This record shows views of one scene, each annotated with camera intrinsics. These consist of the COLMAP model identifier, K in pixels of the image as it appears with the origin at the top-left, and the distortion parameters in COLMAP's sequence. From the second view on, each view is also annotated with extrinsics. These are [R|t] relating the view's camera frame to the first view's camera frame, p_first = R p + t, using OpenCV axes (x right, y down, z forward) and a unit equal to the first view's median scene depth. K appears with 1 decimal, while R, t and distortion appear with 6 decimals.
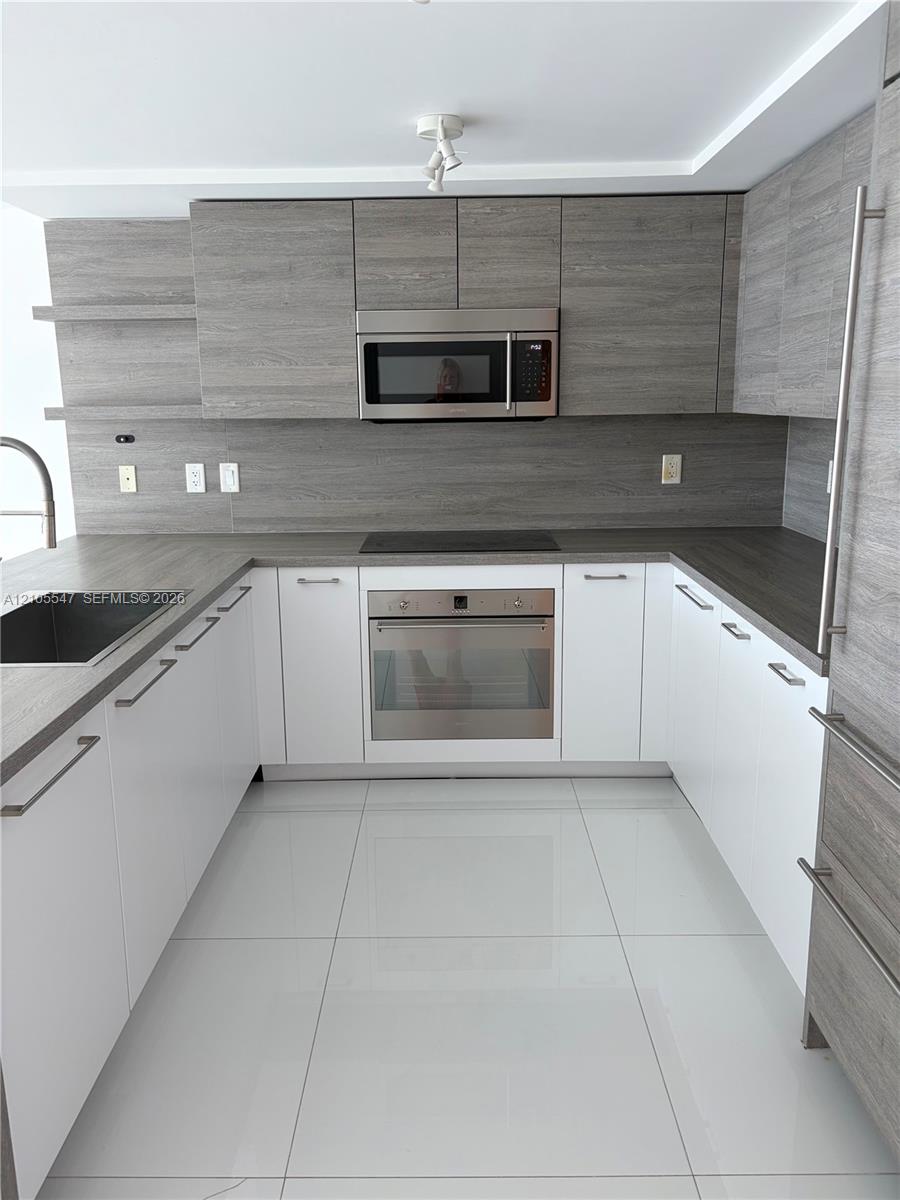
lens RADIAL K [[917.9, 0, 426.1], [0, 917.9, 588.3], [0, 0, 1]] dist [0.066645, -0.076302]
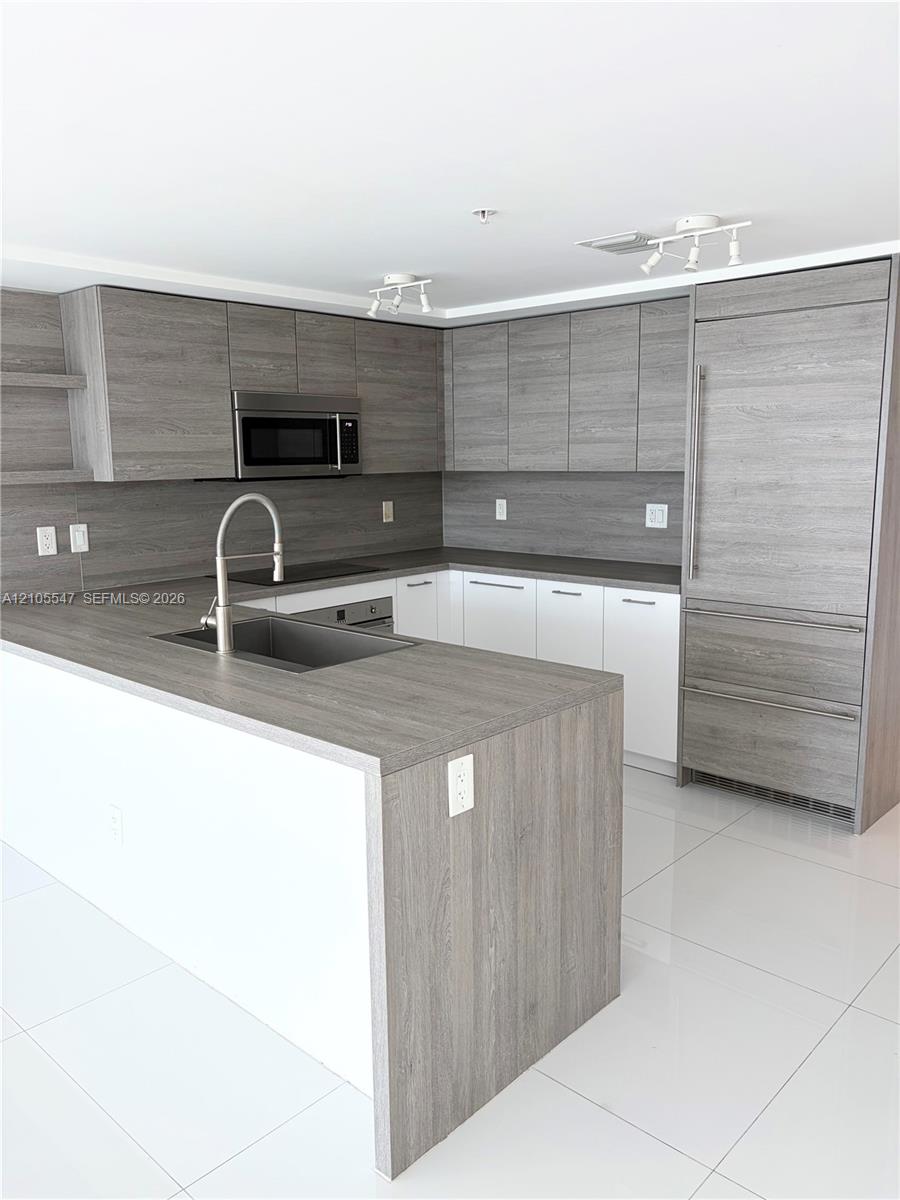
lens RADIAL K [[917.9, 0, 429.5], [0, 917.9, 619.8], [0, 0, 1]] dist [0.066645, -0.076302]
pose [[0.681709, -0.130013, 0.719979, -0.810776], [0.156750, 0.987187, 0.029848, 0.002862], [-0.714635, 0.092509, 0.693354, -0.005792]]
